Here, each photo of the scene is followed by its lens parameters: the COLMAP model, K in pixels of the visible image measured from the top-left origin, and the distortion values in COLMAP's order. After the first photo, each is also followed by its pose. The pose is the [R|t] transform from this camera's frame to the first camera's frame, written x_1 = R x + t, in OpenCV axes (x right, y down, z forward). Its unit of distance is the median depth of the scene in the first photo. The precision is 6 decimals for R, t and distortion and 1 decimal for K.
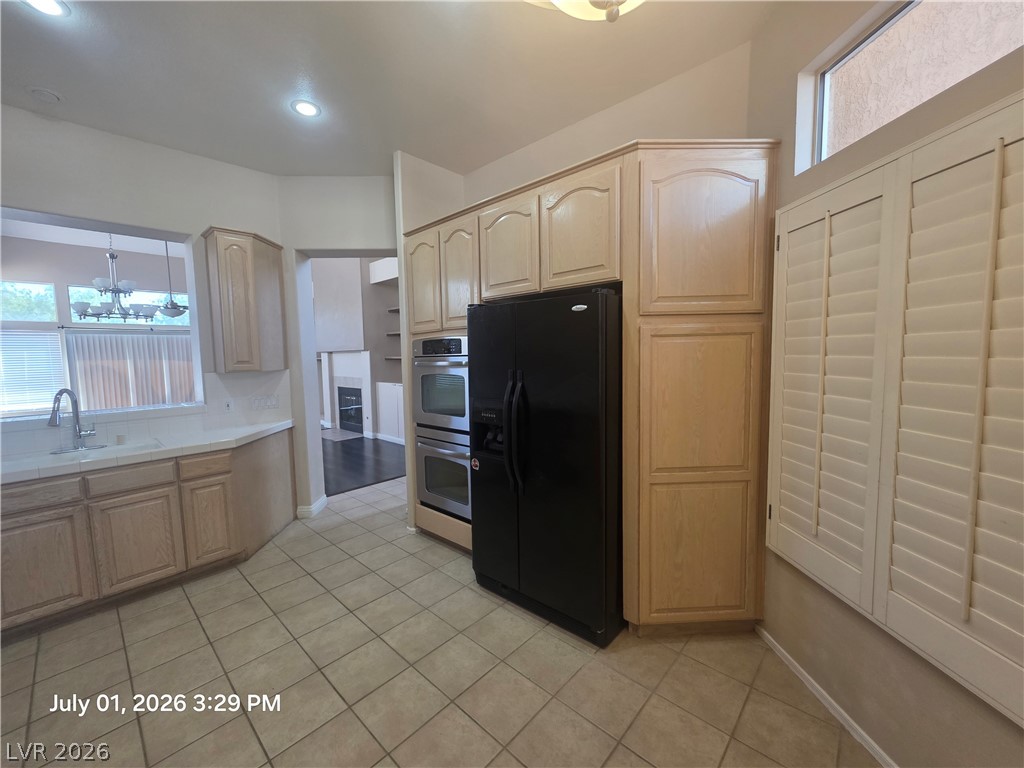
lens RADIAL K [[408.0, 0, 509.4], [0, 408.0, 383.4], [0, 0, 1]] dist [0.000228, 0.000275]
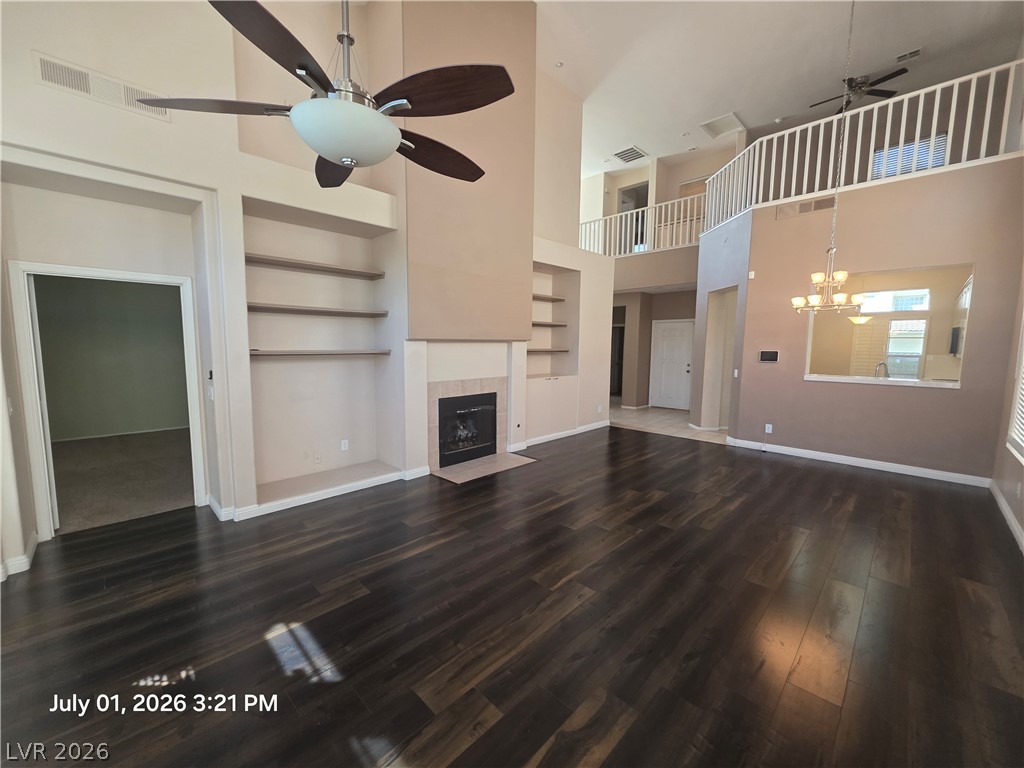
lens RADIAL K [[412.2, 0, 507.8], [0, 412.2, 381.2], [0, 0, 1]] dist [-0.000628, 0.000442]
pose [[0.030368, -0.070146, 0.997074, -1.007044], [0.069623, 0.995260, 0.067898, -0.050541], [-0.997111, 0.067357, 0.035108, 0.873780]]
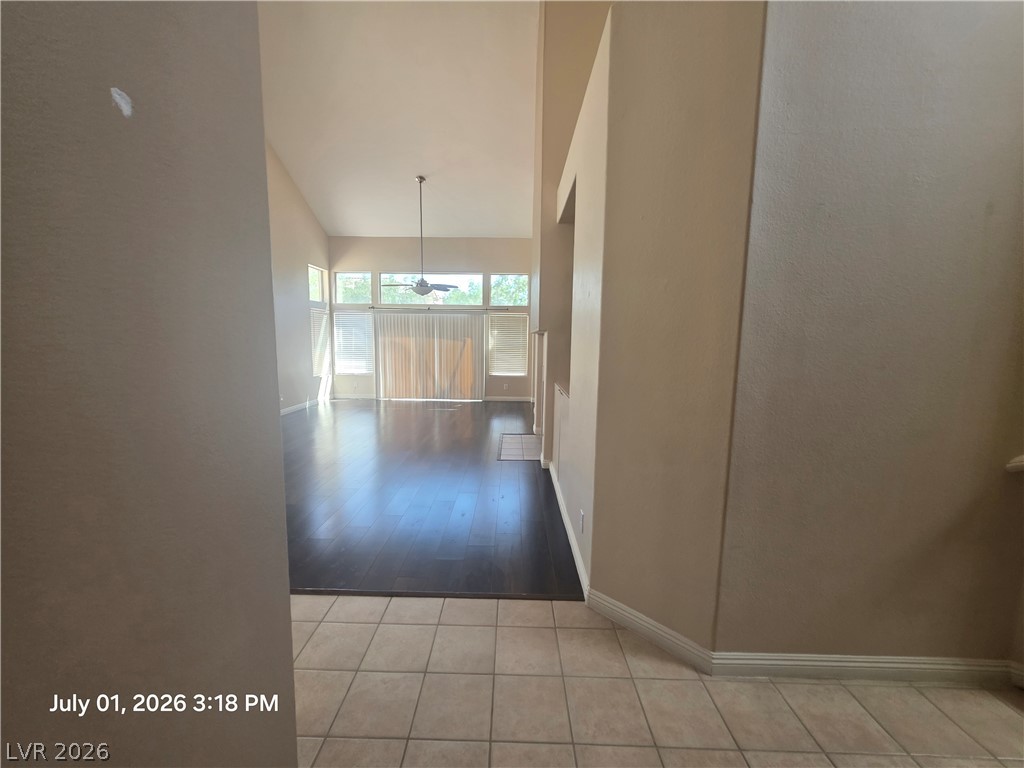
lens RADIAL K [[410.4, 0, 508.7], [0, 410.4, 384.7], [0, 0, 1]] dist [0.000321, 0.000308]
pose [[0.675613, 0.116983, -0.727916, 0.073924], [-0.082374, 0.993127, 0.083149, -0.043875], [0.732640, 0.003784, 0.680606, 0.445627]]
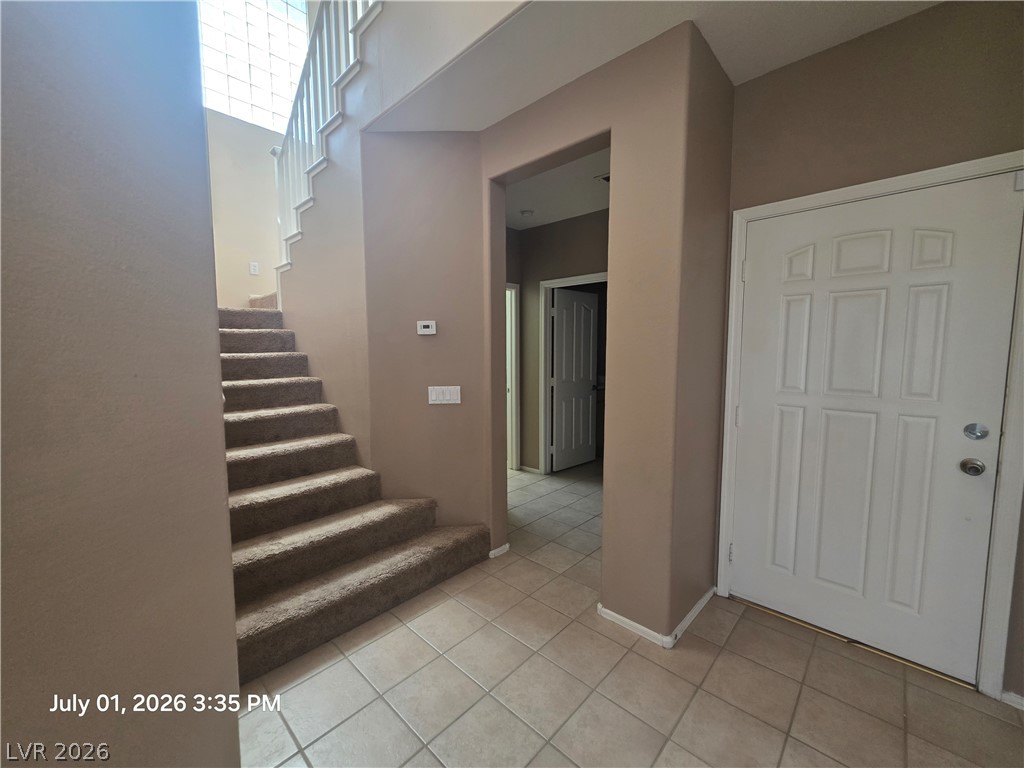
lens RADIAL K [[410.4, 0, 508.7], [0, 410.4, 384.7], [0, 0, 1]] dist [0.000321, 0.000308]
pose [[0.006032, -0.067512, 0.997700, -0.053897], [0.080623, 0.994503, 0.066808, -0.035798], [-0.996726, 0.080034, 0.011442, 0.631995]]
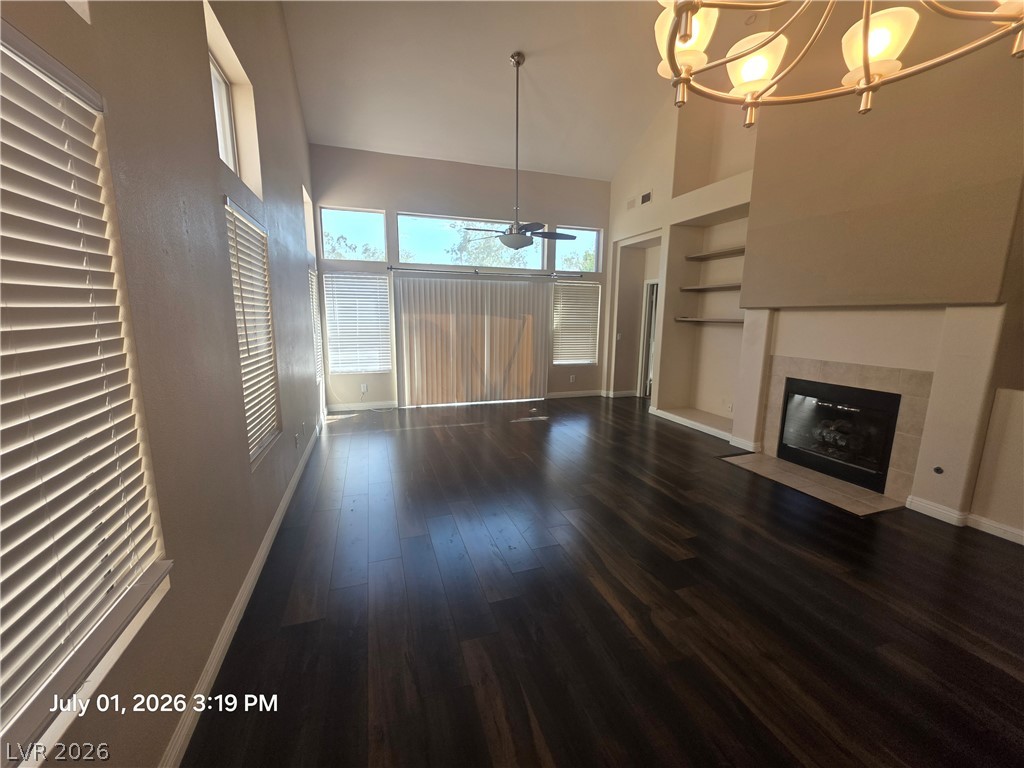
lens RADIAL K [[410.4, 0, 508.7], [0, 410.4, 384.7], [0, 0, 1]] dist [0.000321, 0.000308]
pose [[0.877087, 0.108425, -0.467934, -0.480834], [-0.062814, 0.991715, 0.112054, -0.018613], [0.476207, -0.068888, 0.876631, 0.384360]]
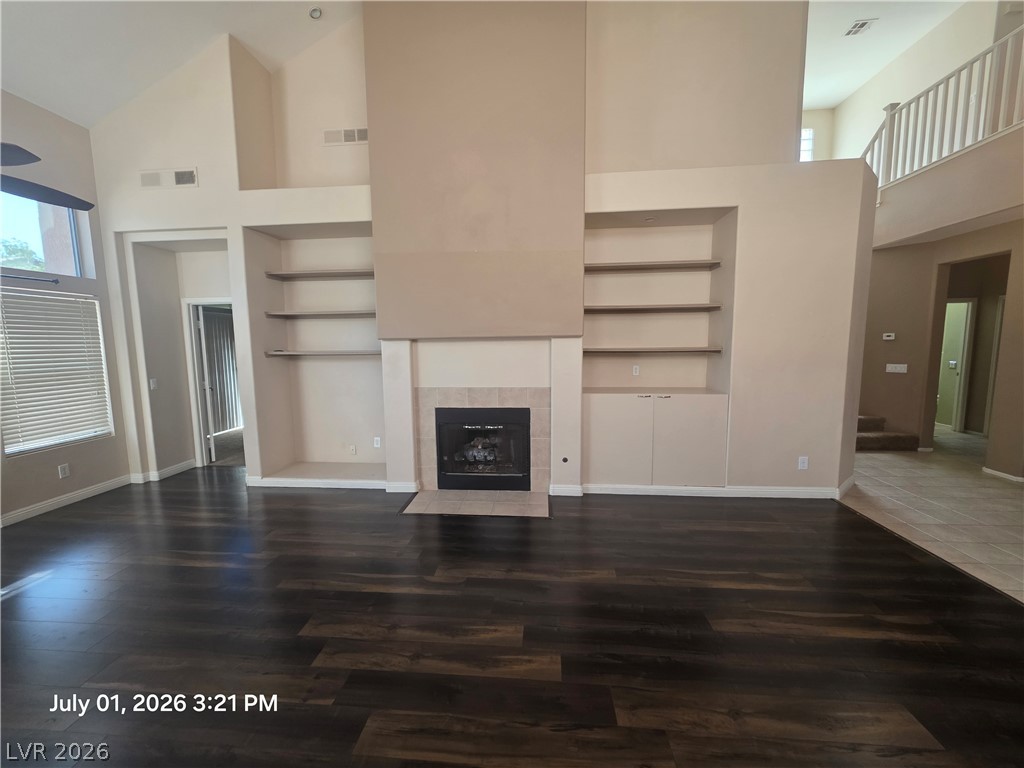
lens RADIAL K [[410.4, 0, 508.7], [0, 410.4, 384.7], [0, 0, 1]] dist [0.000321, 0.000308]
pose [[0.792004, -0.055629, 0.607976, -0.651681], [0.042540, 0.998448, 0.035940, -0.035117], [-0.609032, -0.002602, 0.793142, 0.539248]]
